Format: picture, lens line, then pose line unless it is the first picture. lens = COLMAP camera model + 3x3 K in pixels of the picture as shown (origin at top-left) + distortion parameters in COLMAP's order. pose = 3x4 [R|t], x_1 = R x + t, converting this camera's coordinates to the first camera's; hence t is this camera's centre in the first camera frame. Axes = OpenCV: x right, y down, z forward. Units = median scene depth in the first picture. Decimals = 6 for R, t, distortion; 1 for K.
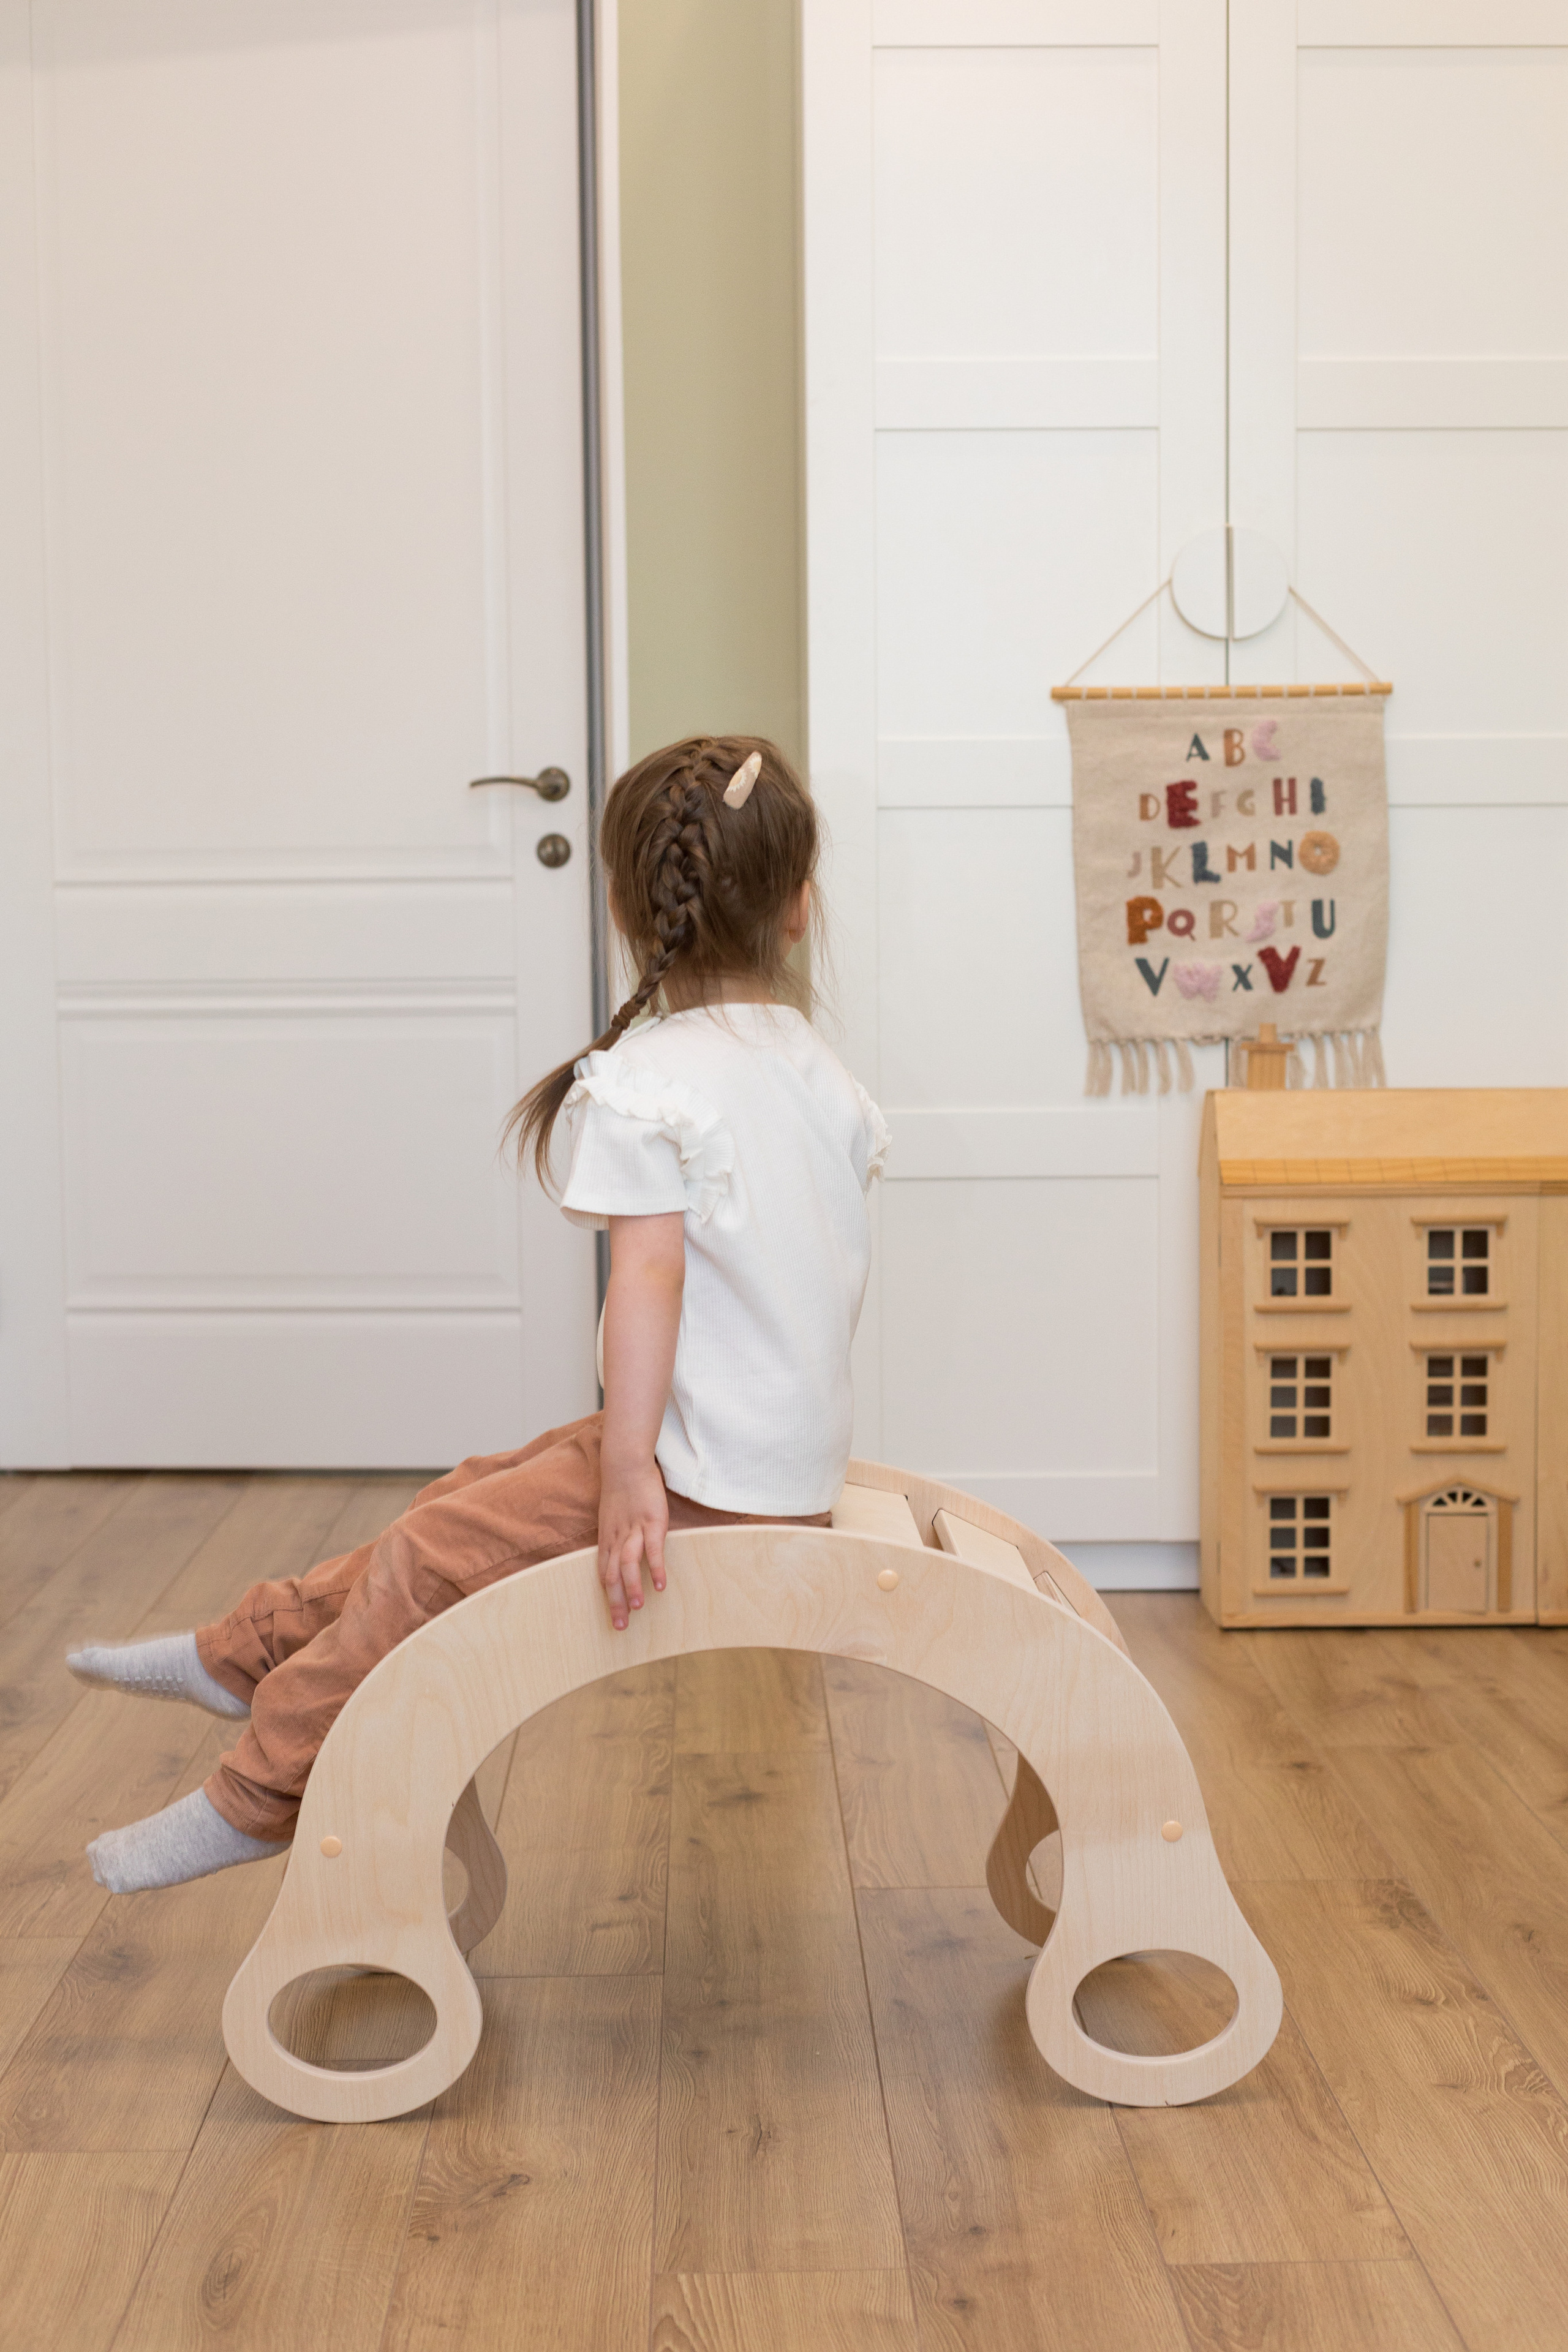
lens RADIAL K [[3644.1, 0, 819.3], [0, 3644.1, 1246.6], [0, 0, 1]] dist [-0.020320, 0.163897]
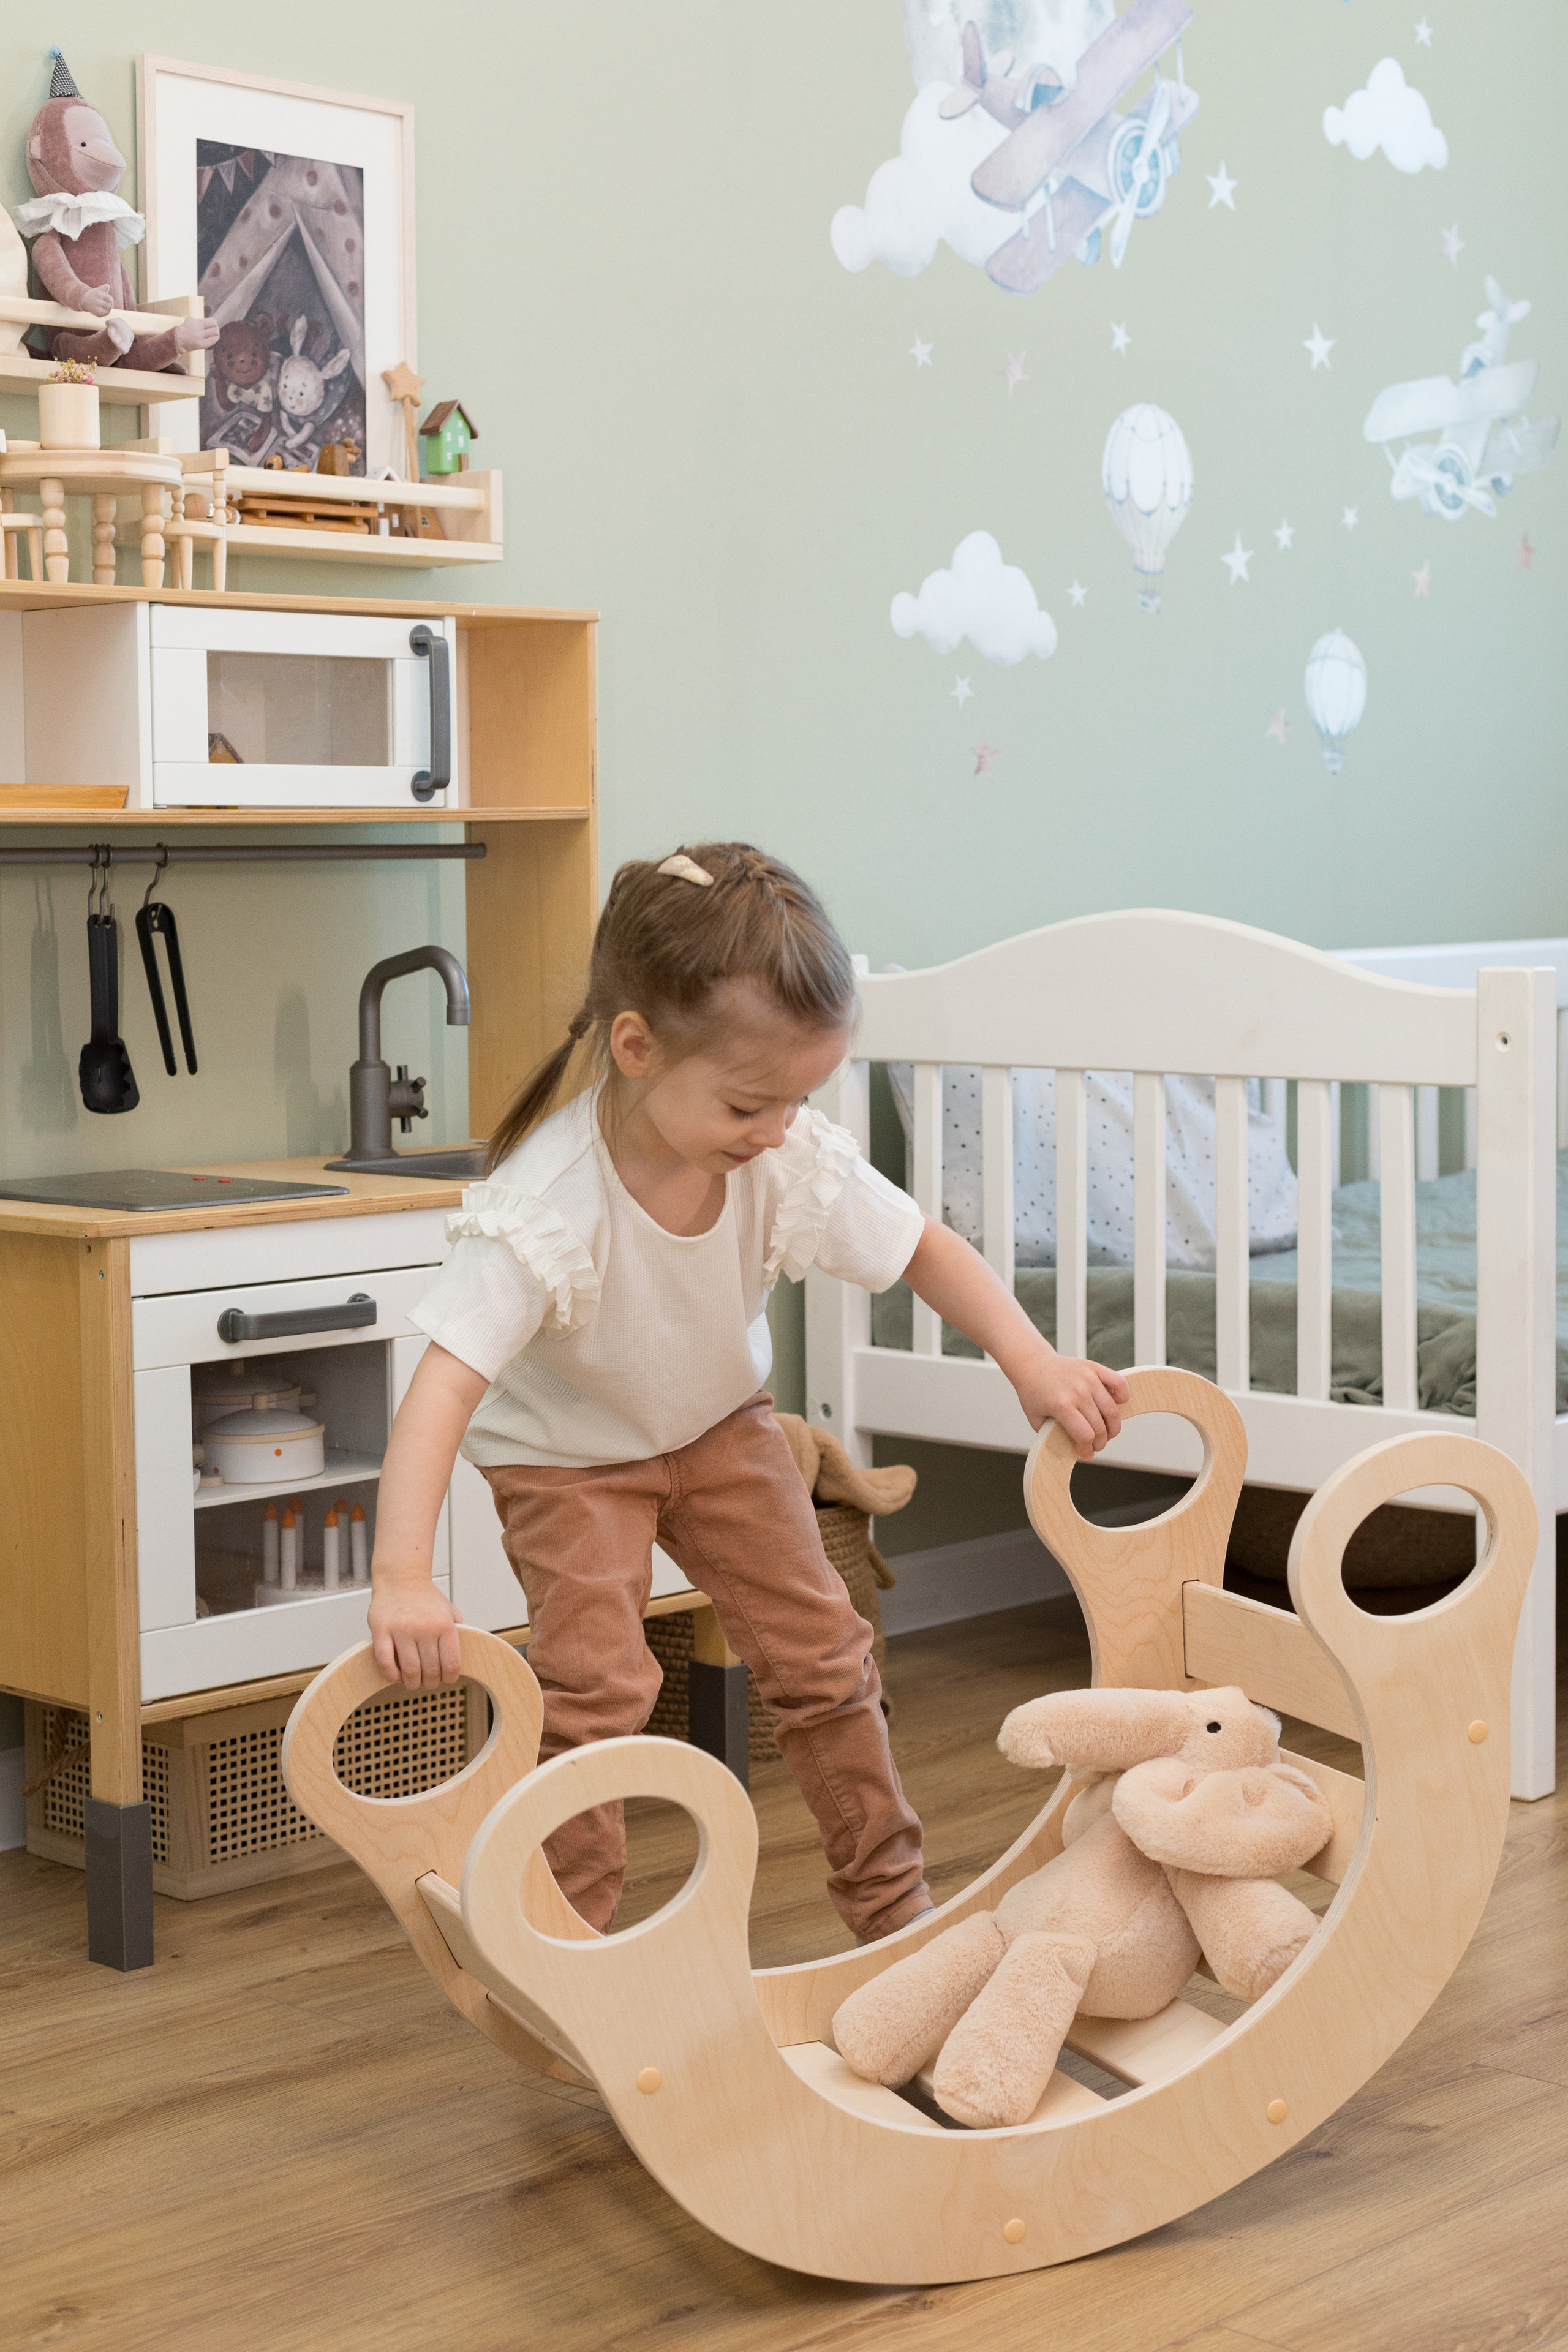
lens RADIAL K [[4014.0, 0, 827.7], [0, 4014.0, 1072.4], [0, 0, 1]] dist [0.018840, -0.124928]
pose [[-0.710907, -0.027017, 0.702767, -0.253728], [0.083514, 0.988948, 0.122500, -0.090839], [-0.698310, 0.145777, -0.700794, 0.929744]]
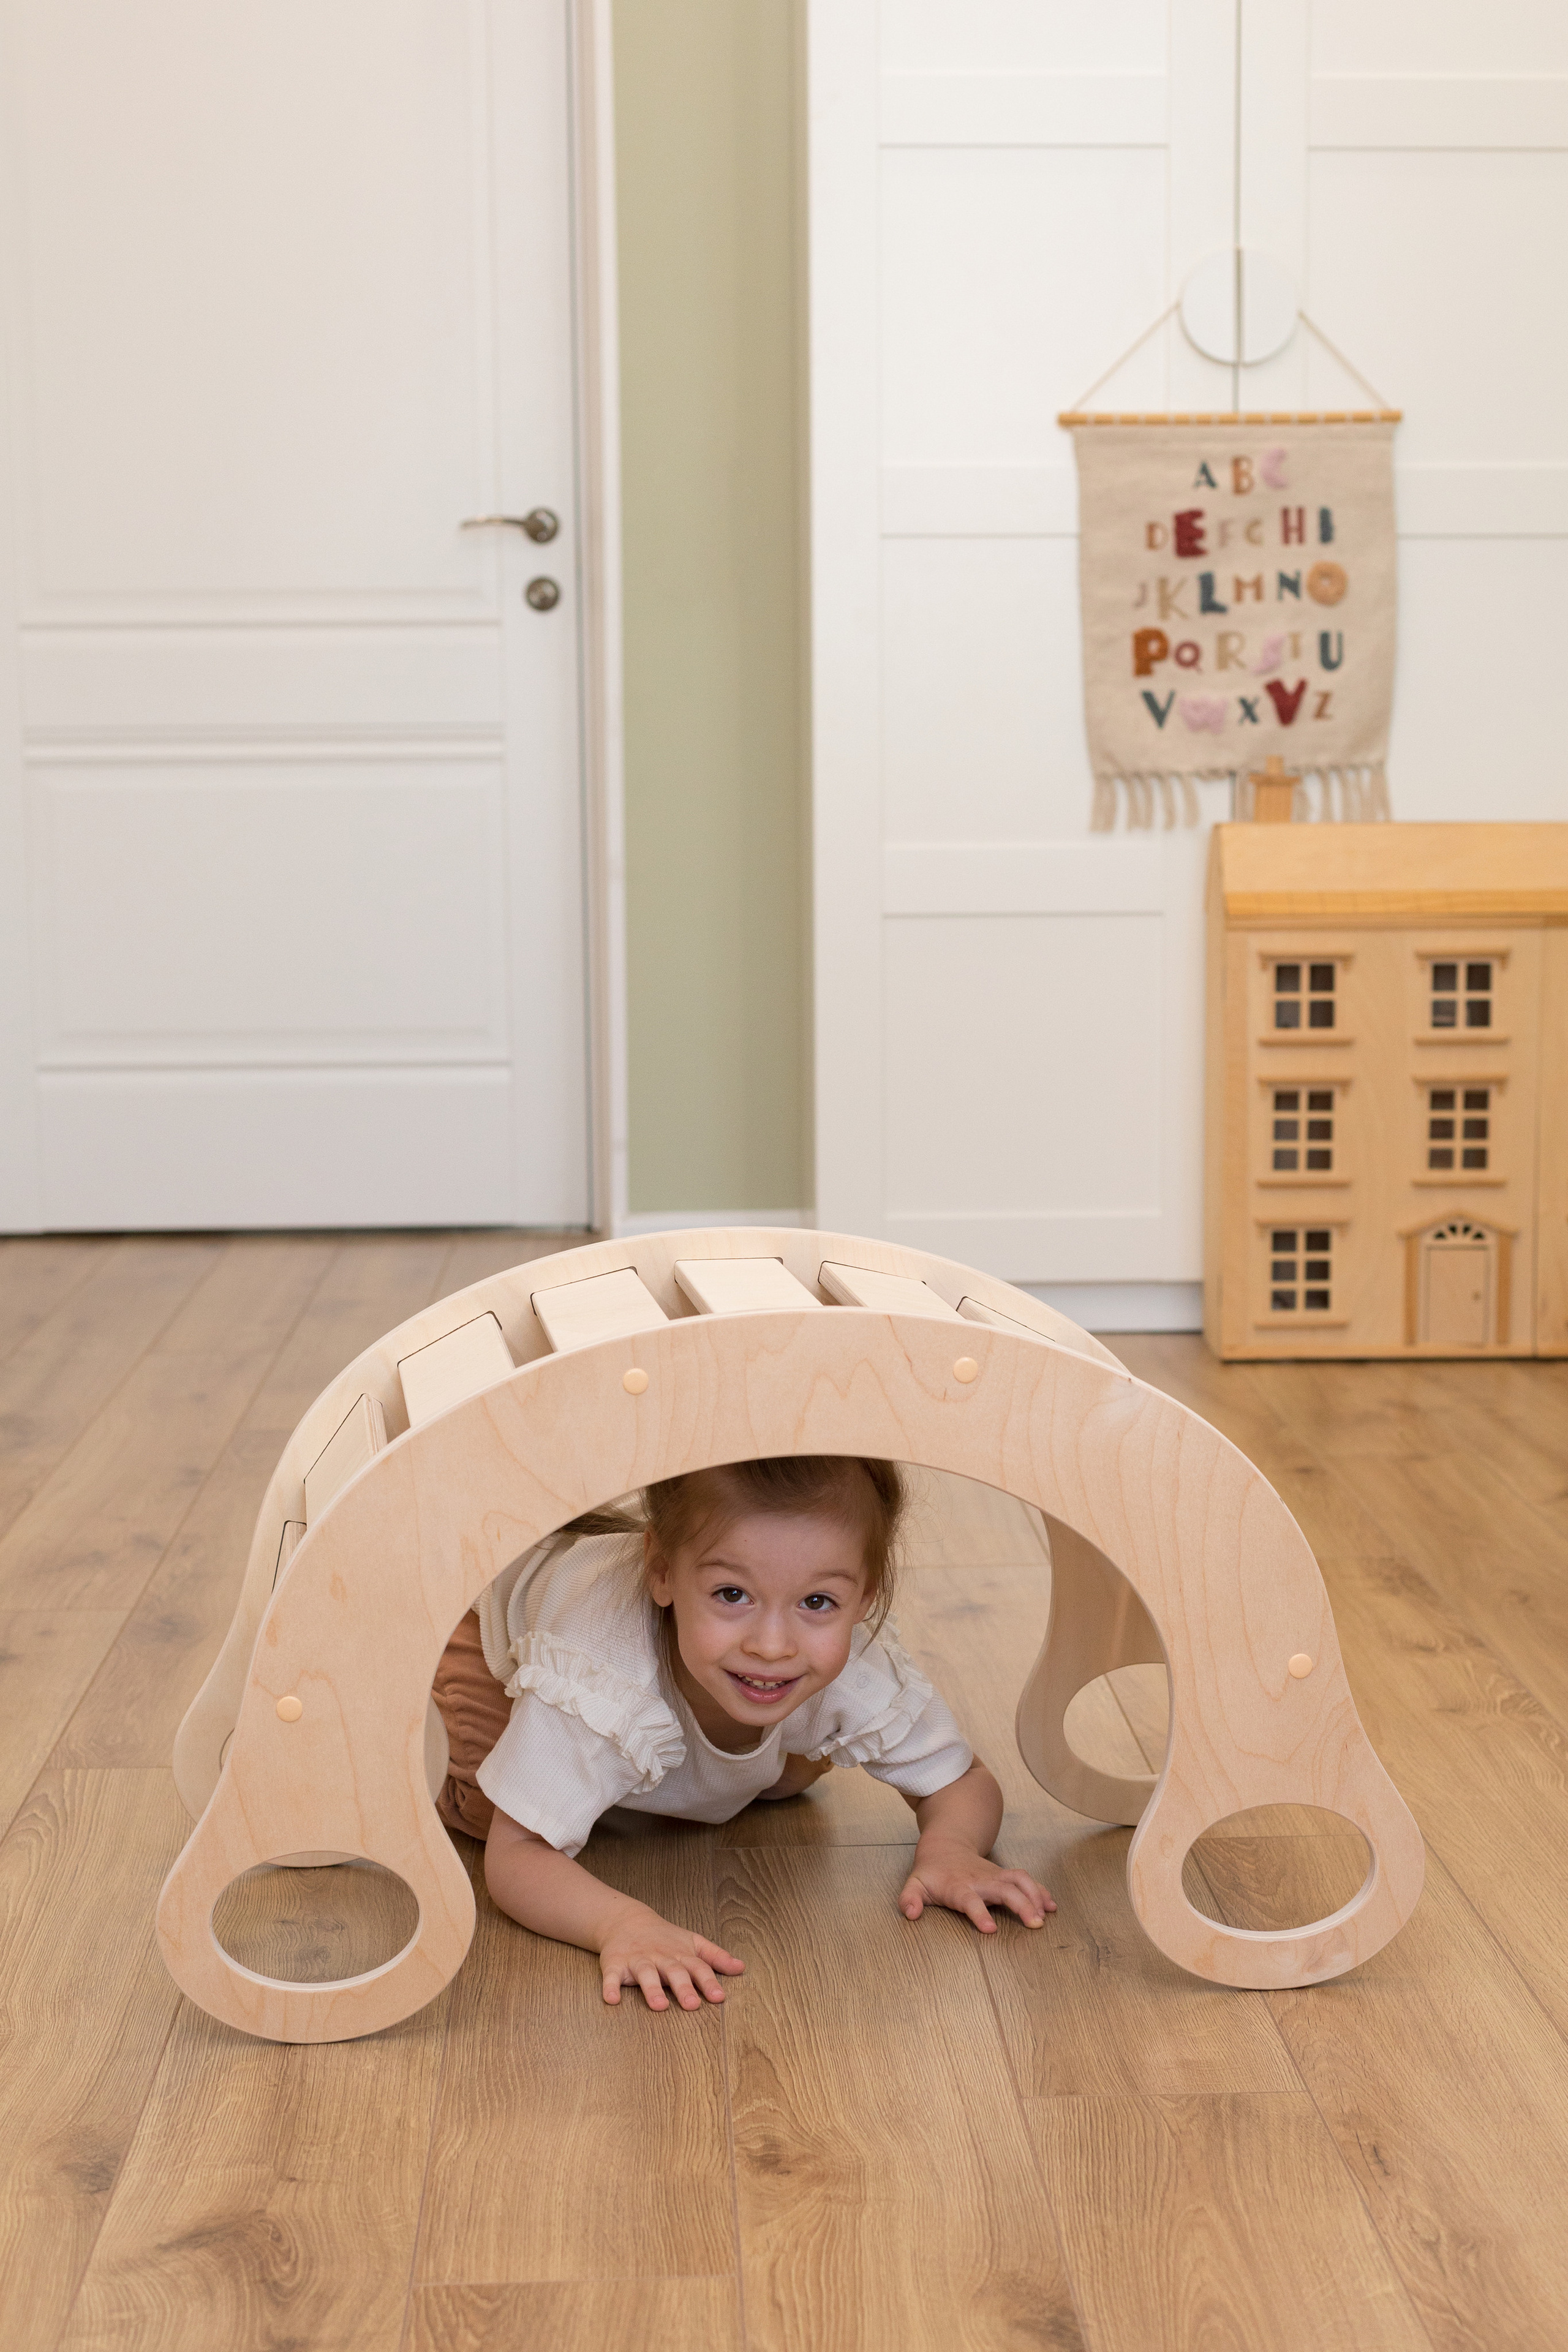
lens RADIAL K [[3922.6, 0, 870.1], [0, 3922.6, 1365.7], [0, 0, 1]] dist [0.047523, -0.344884]
pose [[0.999643, 0.000121, 0.026706, -0.016113], [-0.001967, 0.997608, 0.069102, 0.031542], [-0.026634, -0.069129, 0.997252, -0.080502]]
